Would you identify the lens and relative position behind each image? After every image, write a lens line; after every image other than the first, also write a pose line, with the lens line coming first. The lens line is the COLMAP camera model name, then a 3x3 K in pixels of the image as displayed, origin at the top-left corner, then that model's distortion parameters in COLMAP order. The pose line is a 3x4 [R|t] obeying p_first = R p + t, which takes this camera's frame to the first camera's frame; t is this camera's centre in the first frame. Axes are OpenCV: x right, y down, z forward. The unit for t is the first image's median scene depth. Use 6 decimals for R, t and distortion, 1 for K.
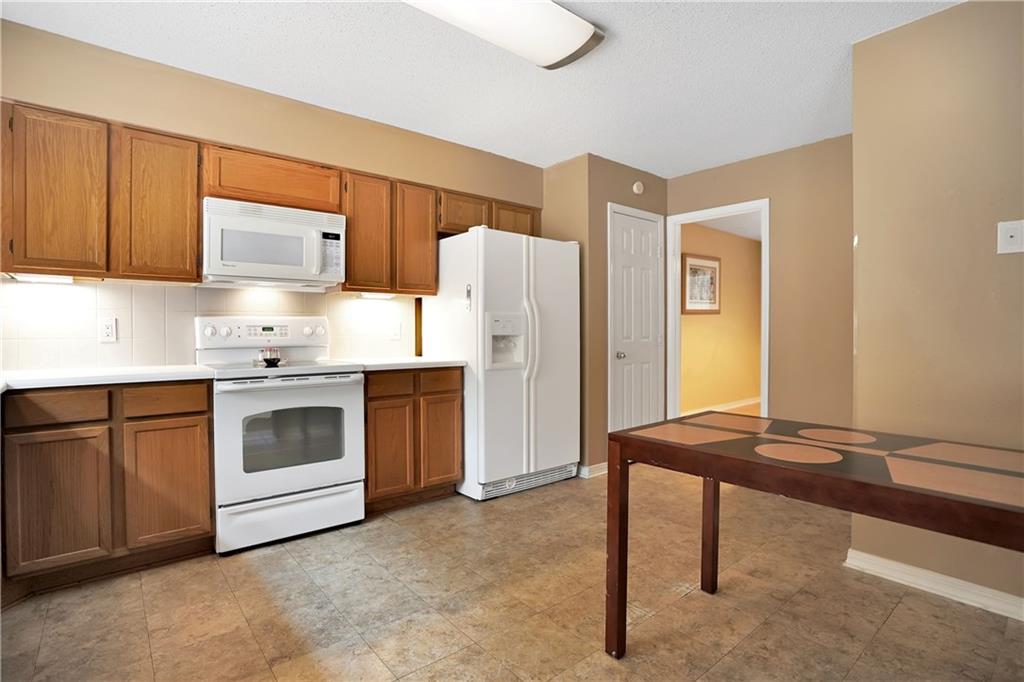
lens RADIAL K [[505.0, 0, 514.9], [0, 505.0, 337.7], [0, 0, 1]] dist [-0.036319, 0.001126]
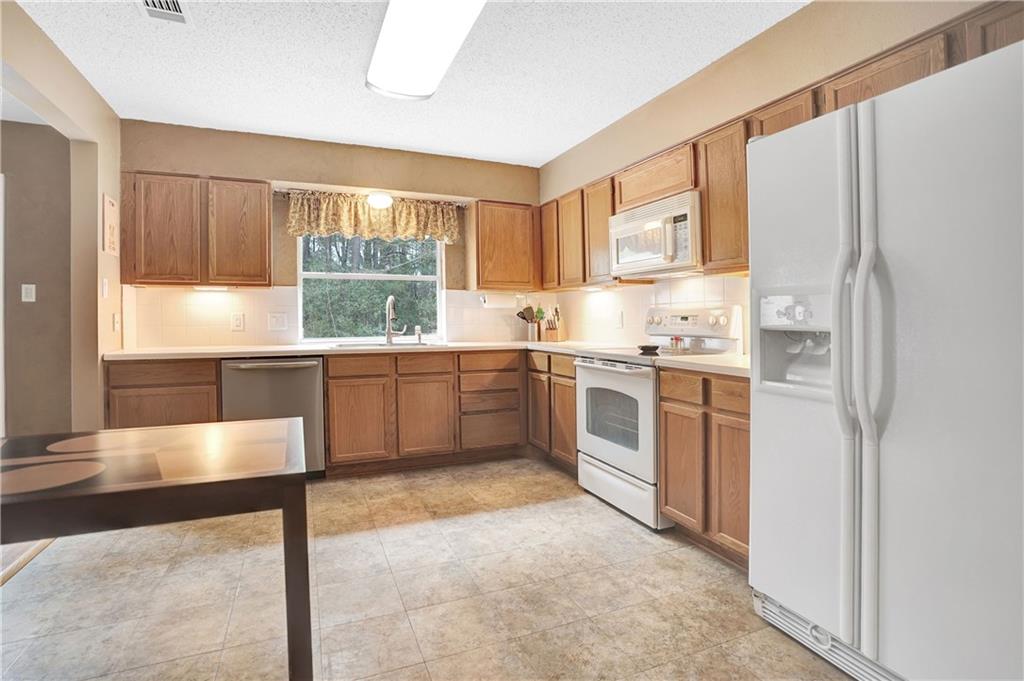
lens RADIAL K [[466.5, 0, 492.0], [0, 466.5, 320.7], [0, 0, 1]] dist [-0.035680, -0.000149]
pose [[-0.288184, 0.003892, -0.957567, 0.674669], [-0.008934, 0.999937, 0.006753, -0.019482], [0.957534, 0.010501, -0.288131, 1.112998]]
